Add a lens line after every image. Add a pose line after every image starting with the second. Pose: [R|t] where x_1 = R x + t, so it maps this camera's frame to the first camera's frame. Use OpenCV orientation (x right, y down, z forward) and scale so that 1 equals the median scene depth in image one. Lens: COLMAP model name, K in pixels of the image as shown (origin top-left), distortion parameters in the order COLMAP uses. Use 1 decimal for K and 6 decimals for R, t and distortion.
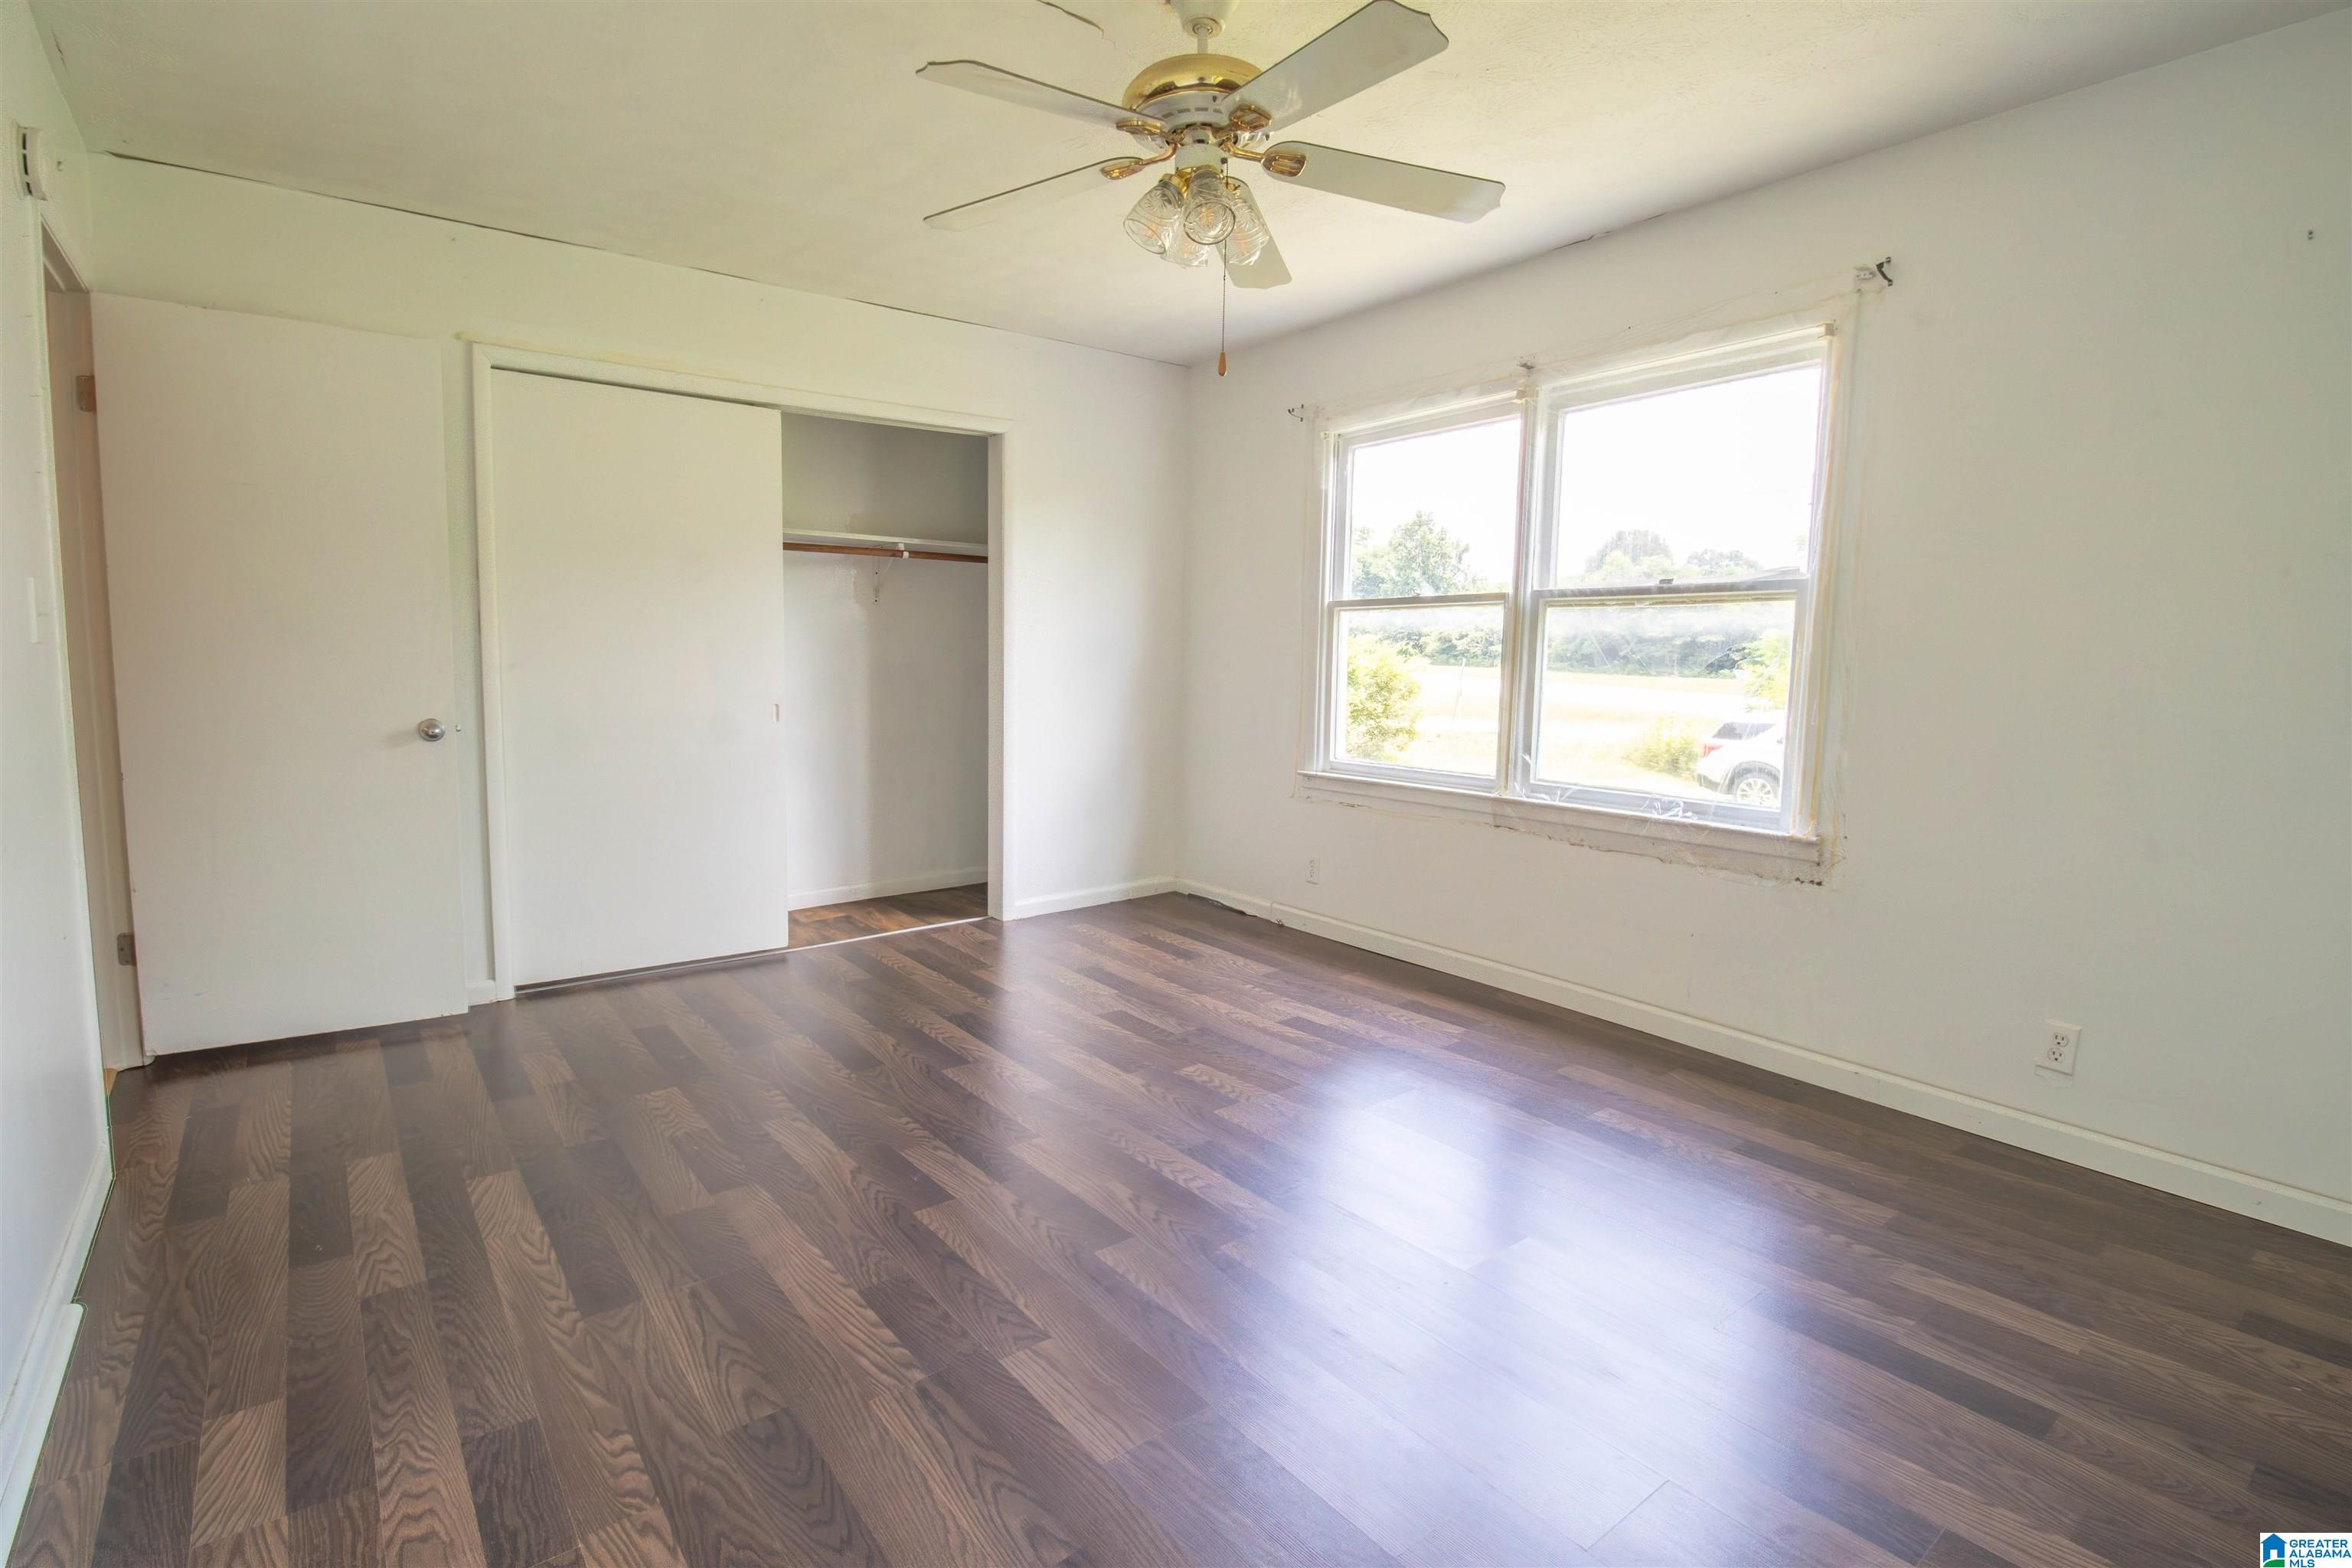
lens RADIAL K [[1136.5, 0, 1177.8], [0, 1136.5, 782.4], [0, 0, 1]] dist [0.004701, -0.016444]
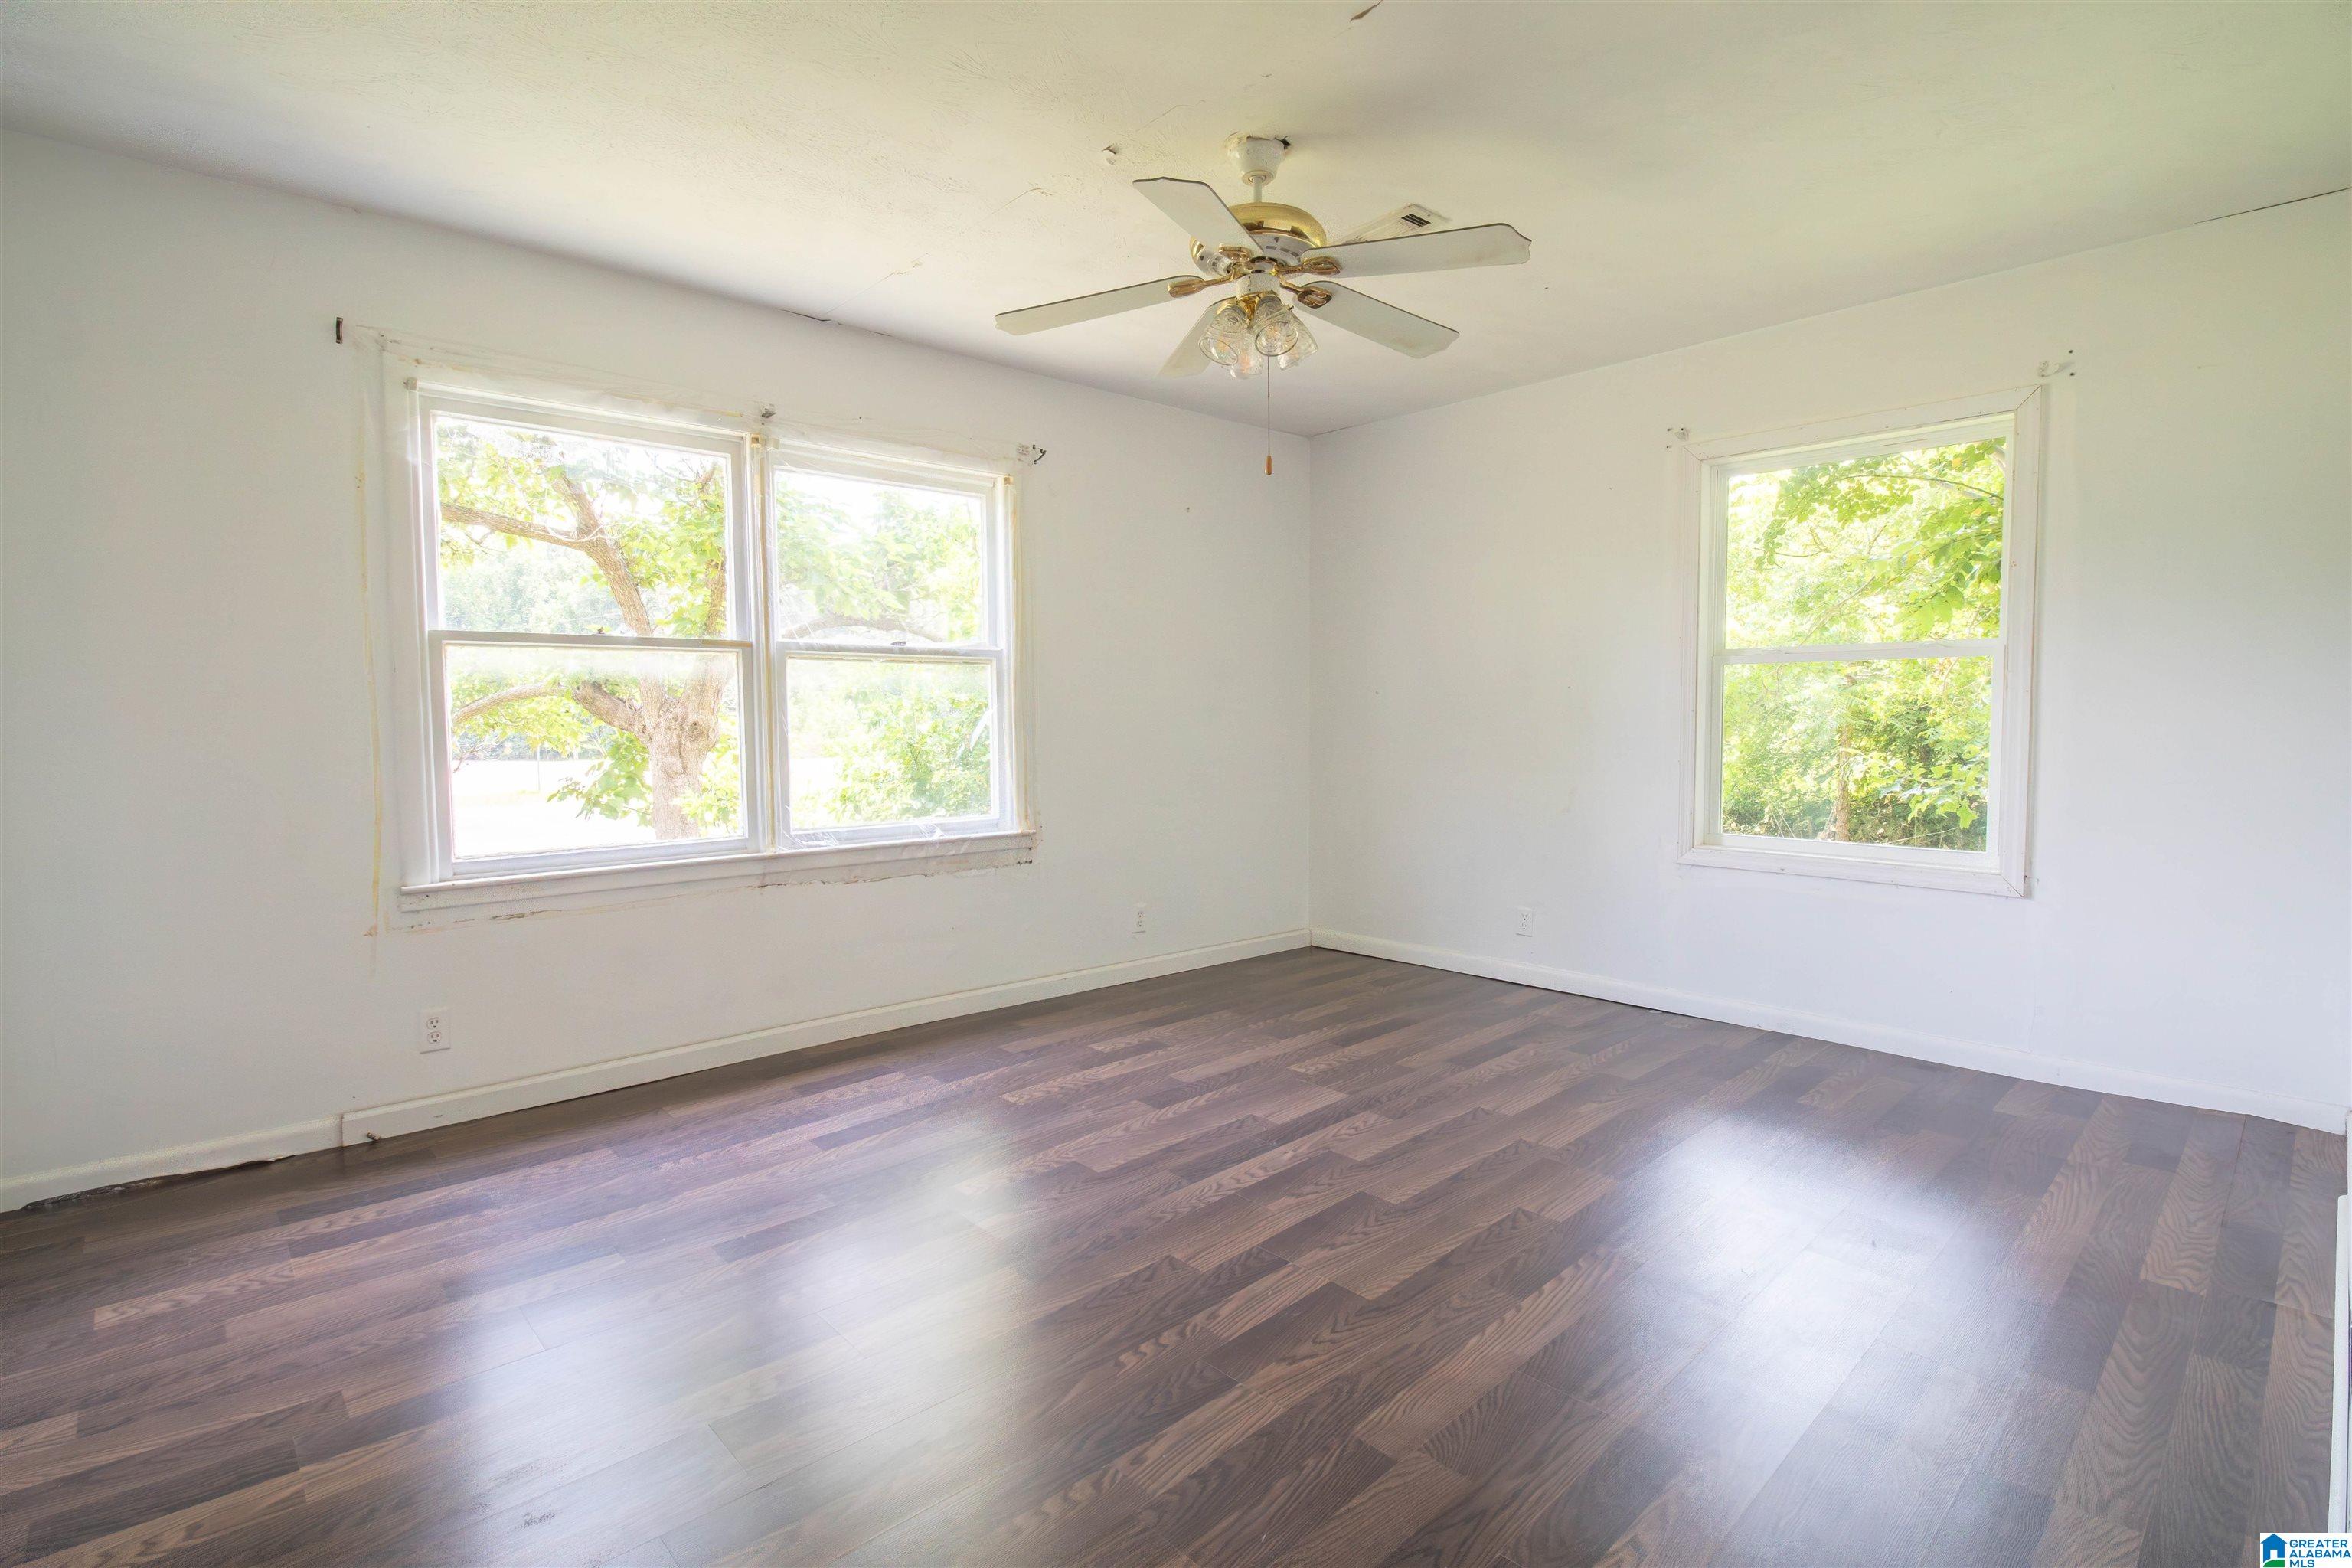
lens RADIAL K [[1136.5, 0, 1177.8], [0, 1136.5, 782.4], [0, 0, 1]] dist [0.004701, -0.016444]
pose [[-0.110916, -0.071520, 0.991253, -0.734166], [0.115930, 0.989667, 0.084378, -0.092659], [-0.987045, 0.124274, -0.101479, 0.791161]]
